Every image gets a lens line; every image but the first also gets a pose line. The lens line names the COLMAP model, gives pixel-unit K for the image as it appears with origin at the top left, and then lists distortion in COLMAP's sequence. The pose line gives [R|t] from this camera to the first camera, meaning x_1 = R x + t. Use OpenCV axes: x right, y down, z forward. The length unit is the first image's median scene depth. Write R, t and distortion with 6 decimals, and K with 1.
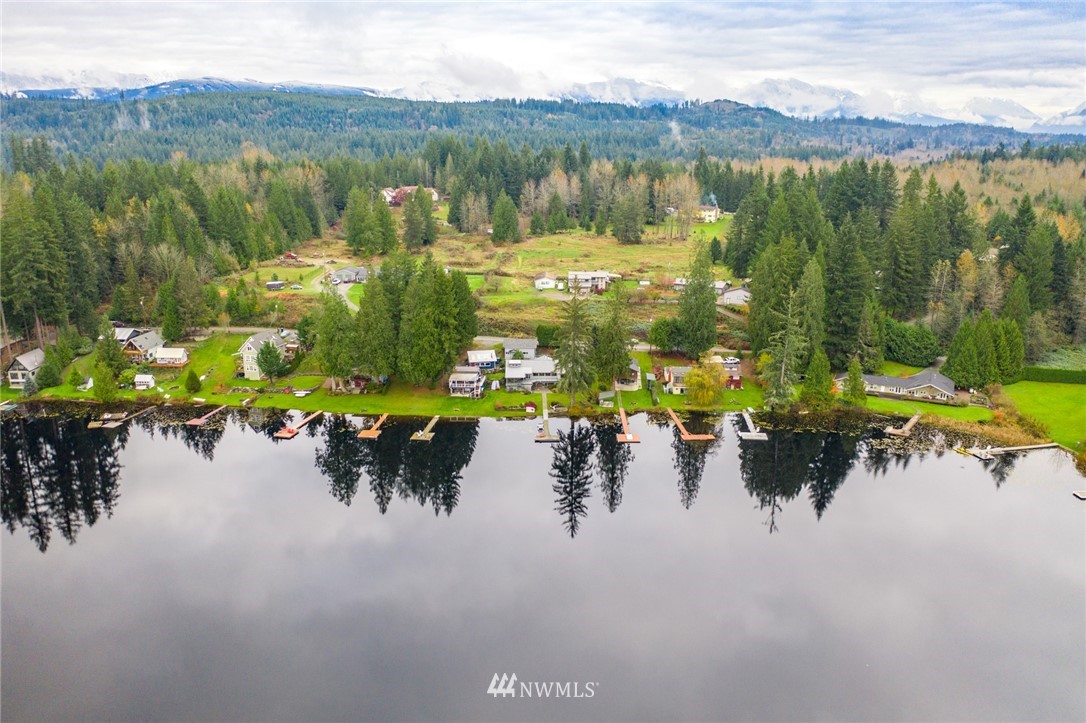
lens RADIAL K [[849.5, 0, 543.0], [0, 849.5, 361.5], [0, 0, 1]] dist [-0.017858, 0.003104]
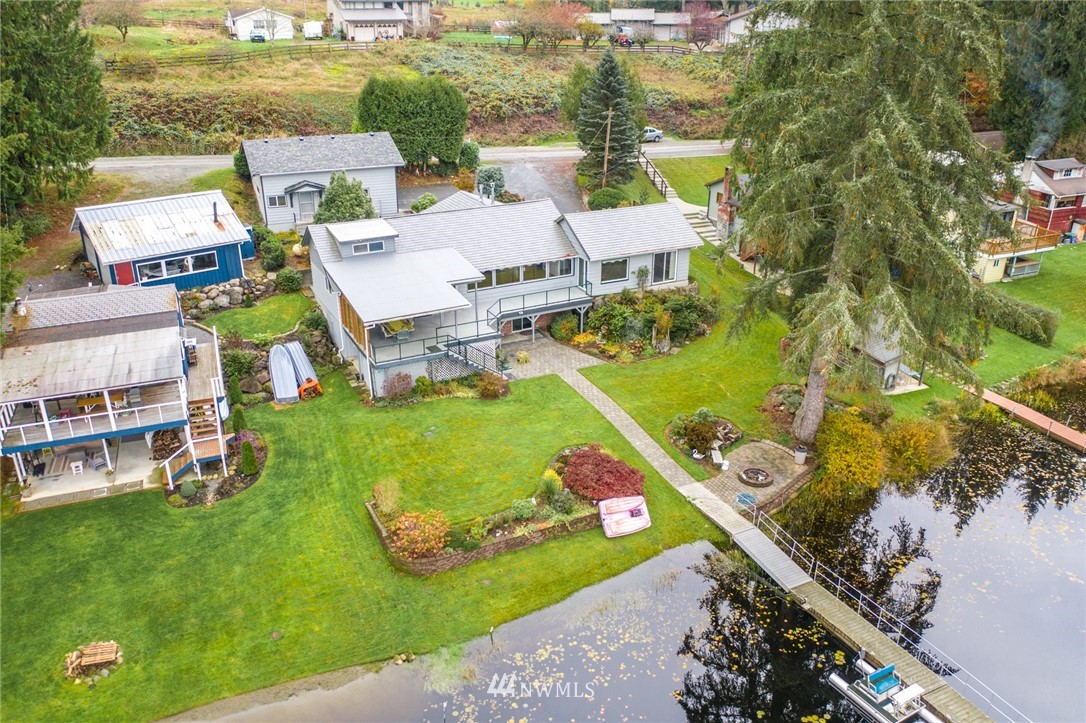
lens RADIAL K [[849.5, 0, 543.0], [0, 849.5, 361.5], [0, 0, 1]] dist [-0.017858, 0.003104]
pose [[0.900787, -0.174289, 0.397751, -0.067025], [0.116176, 0.979259, 0.165995, 0.002078], [-0.418432, -0.103317, 0.902353, 0.691139]]
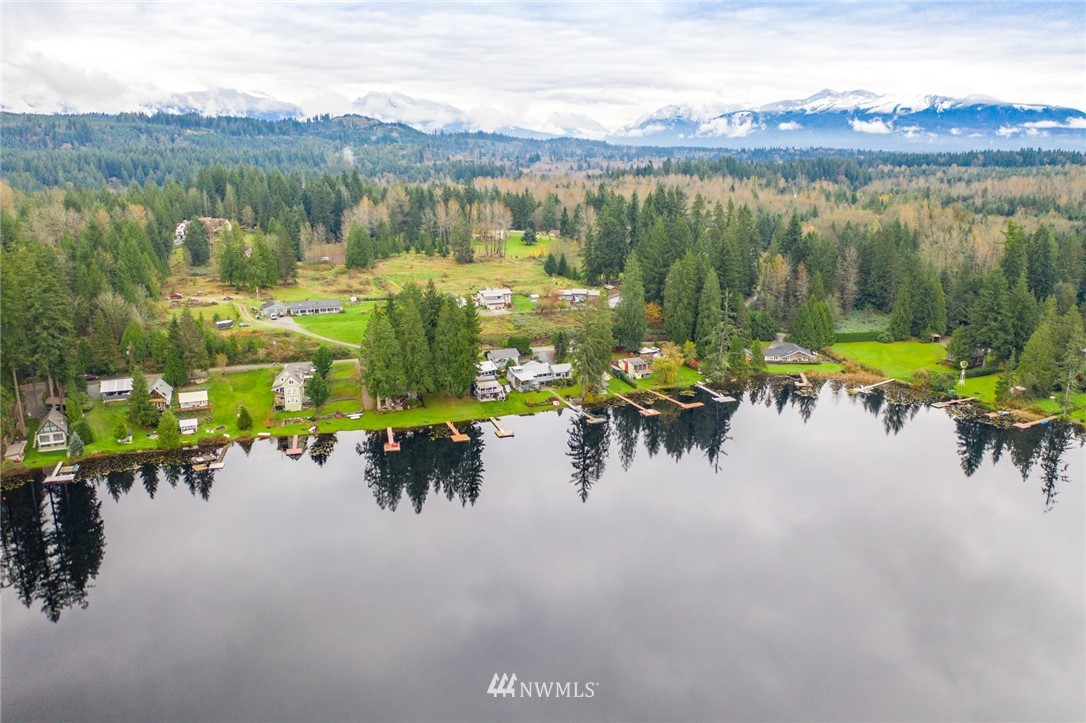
lens RADIAL K [[849.5, 0, 543.0], [0, 849.5, 361.5], [0, 0, 1]] dist [-0.017858, 0.003104]
pose [[0.905859, -0.105357, 0.410267, -0.423675], [0.110701, 0.993795, 0.010783, -0.015013], [-0.408858, 0.035649, 0.911902, -0.098329]]
